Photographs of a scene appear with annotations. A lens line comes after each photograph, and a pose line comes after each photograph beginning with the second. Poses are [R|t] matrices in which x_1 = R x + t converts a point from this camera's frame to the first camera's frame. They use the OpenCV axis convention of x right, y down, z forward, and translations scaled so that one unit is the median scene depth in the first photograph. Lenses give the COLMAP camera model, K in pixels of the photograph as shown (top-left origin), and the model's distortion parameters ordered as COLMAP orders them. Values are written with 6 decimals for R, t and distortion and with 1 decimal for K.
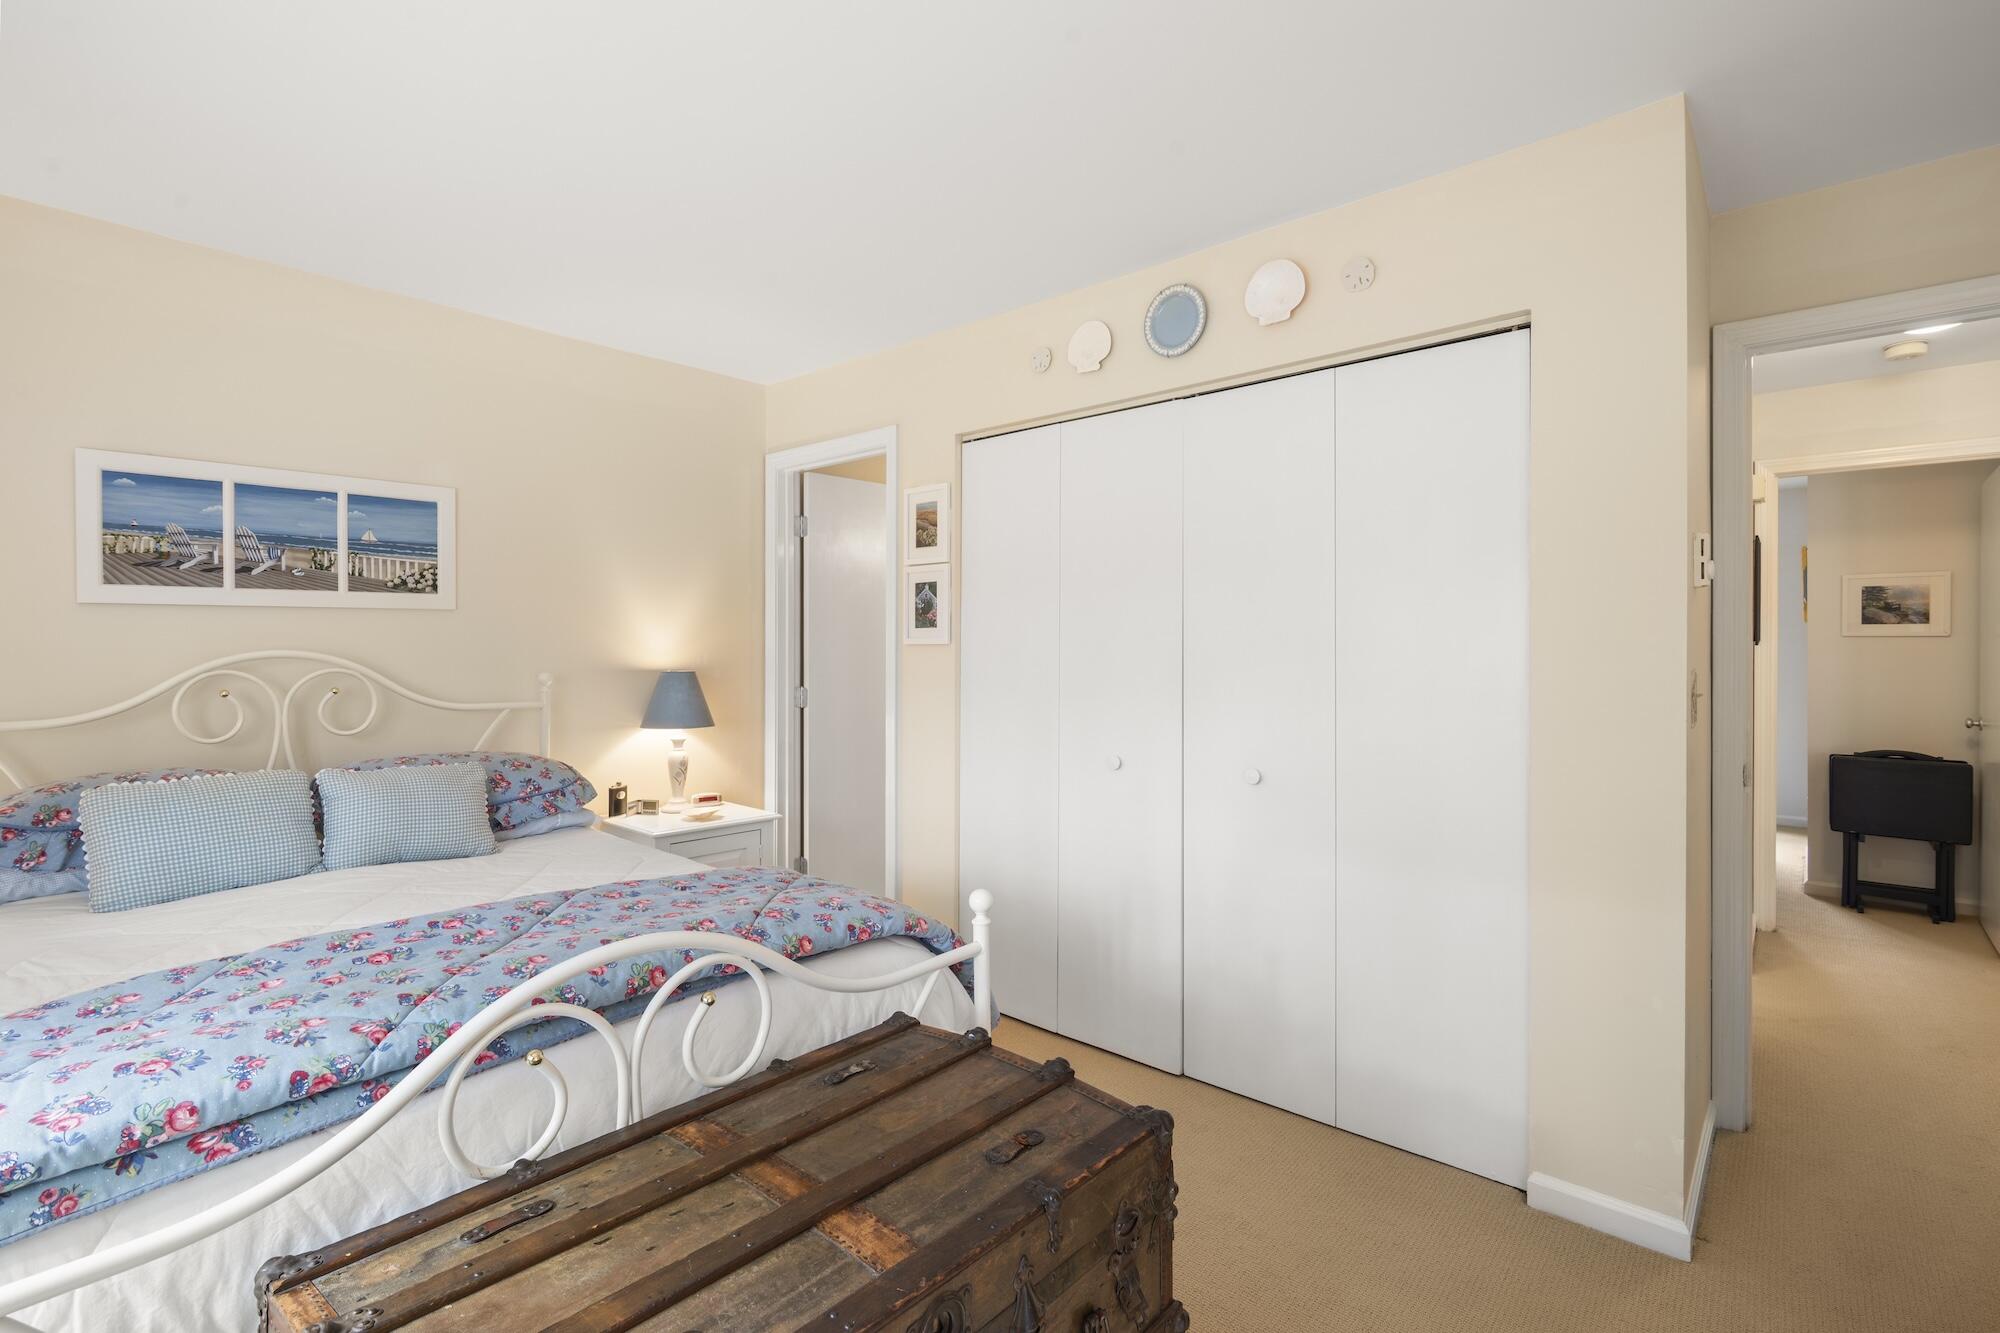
lens RADIAL K [[924.1, 0, 1001.3], [0, 924.1, 658.9], [0, 0, 1]] dist [-0.003812, 0.000663]
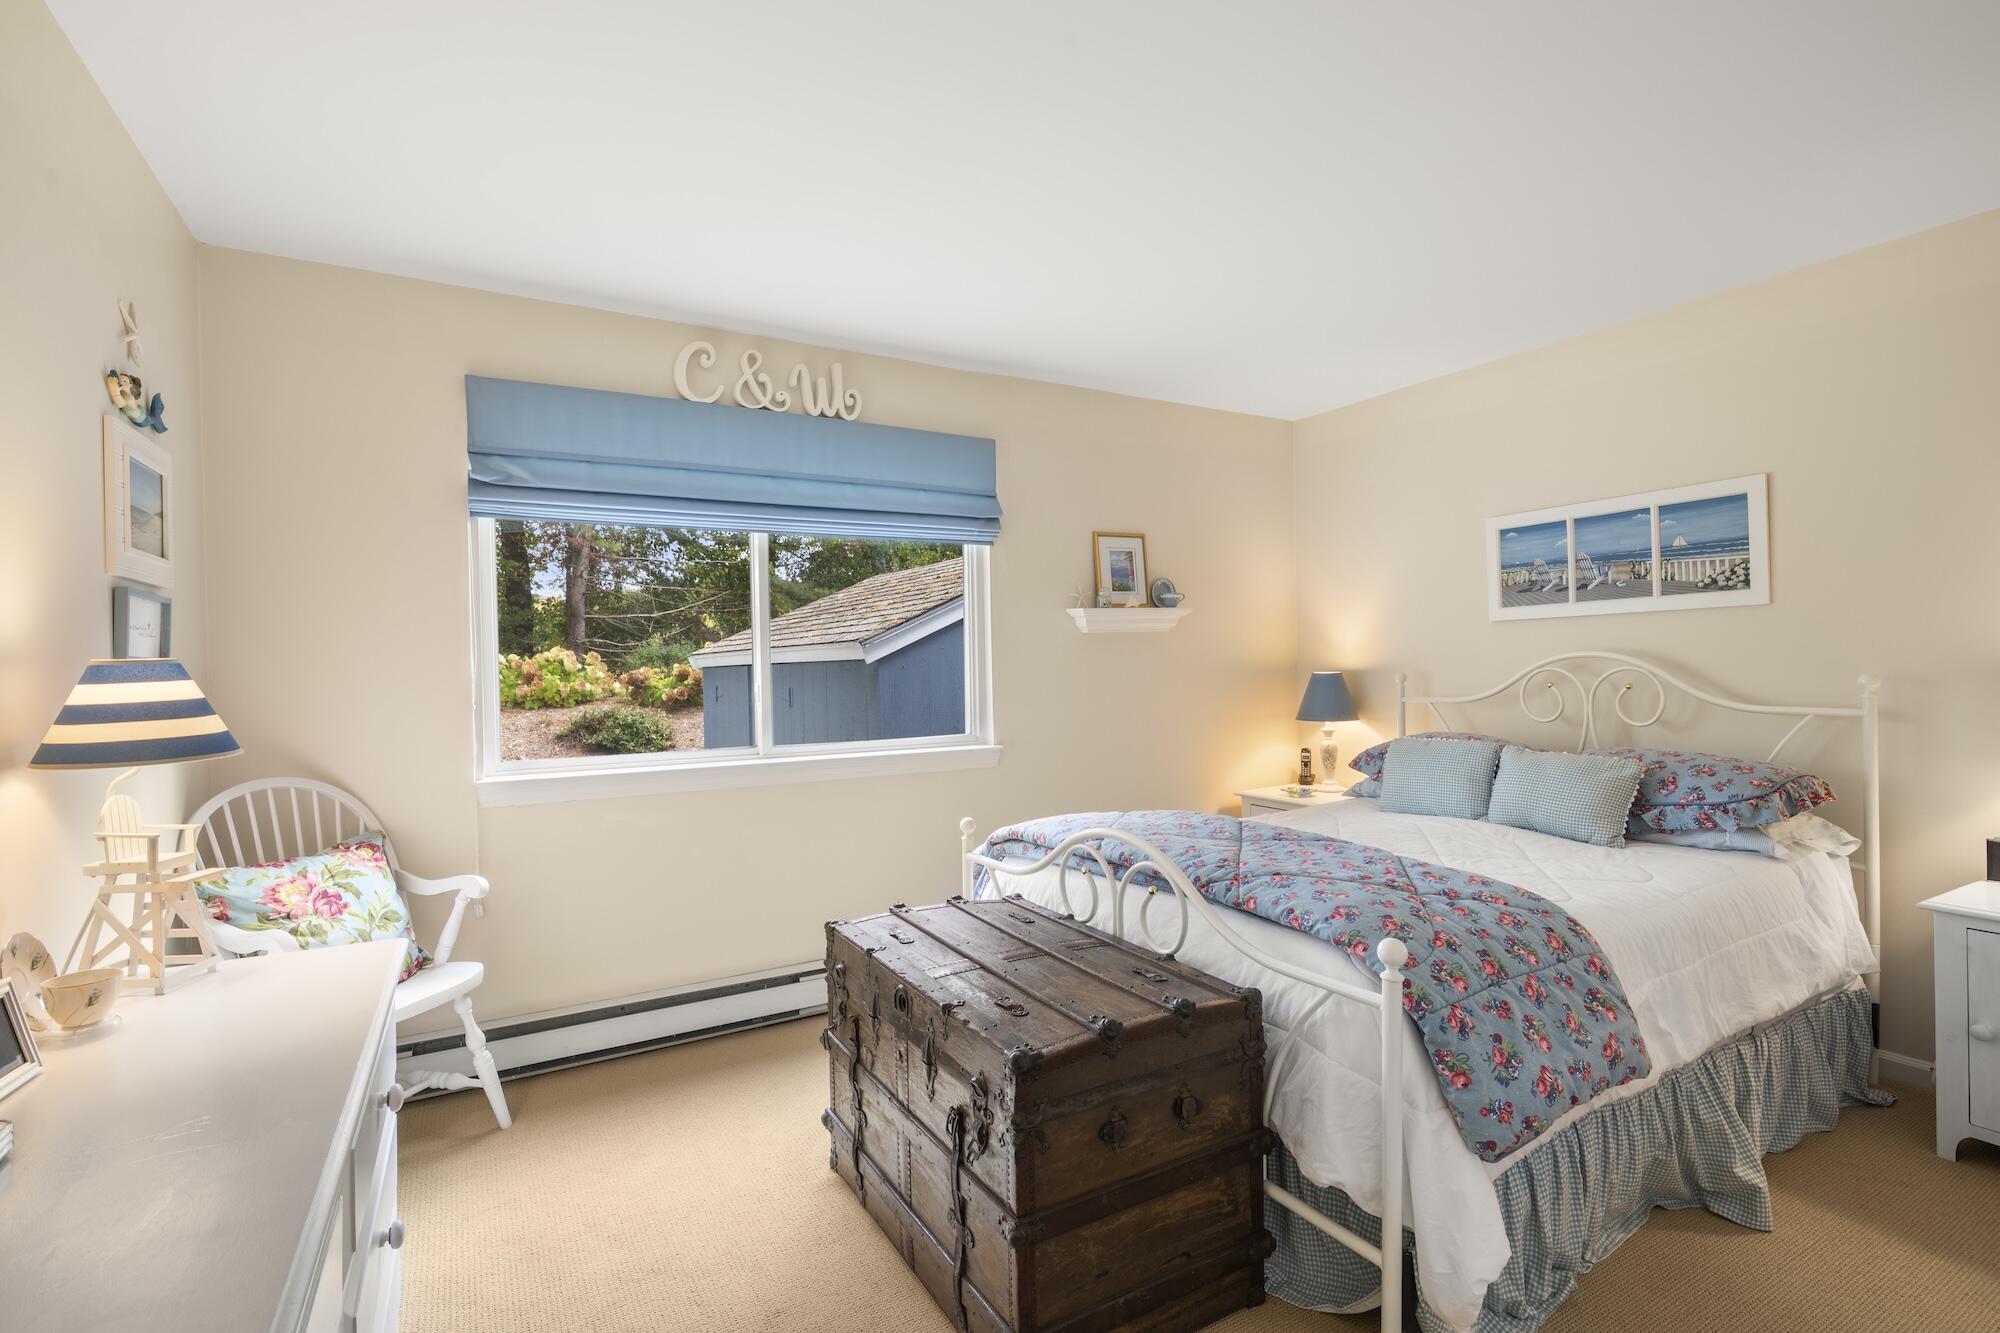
lens RADIAL K [[924.1, 0, 1005.9], [0, 924.1, 672.5], [0, 0, 1]] dist [-0.003812, 0.000663]
pose [[-0.314692, 0.014042, -0.949090, 0.582797], [0.005424, 0.999901, 0.012995, -0.001147], [0.949178, -0.001059, -0.314737, 0.625248]]
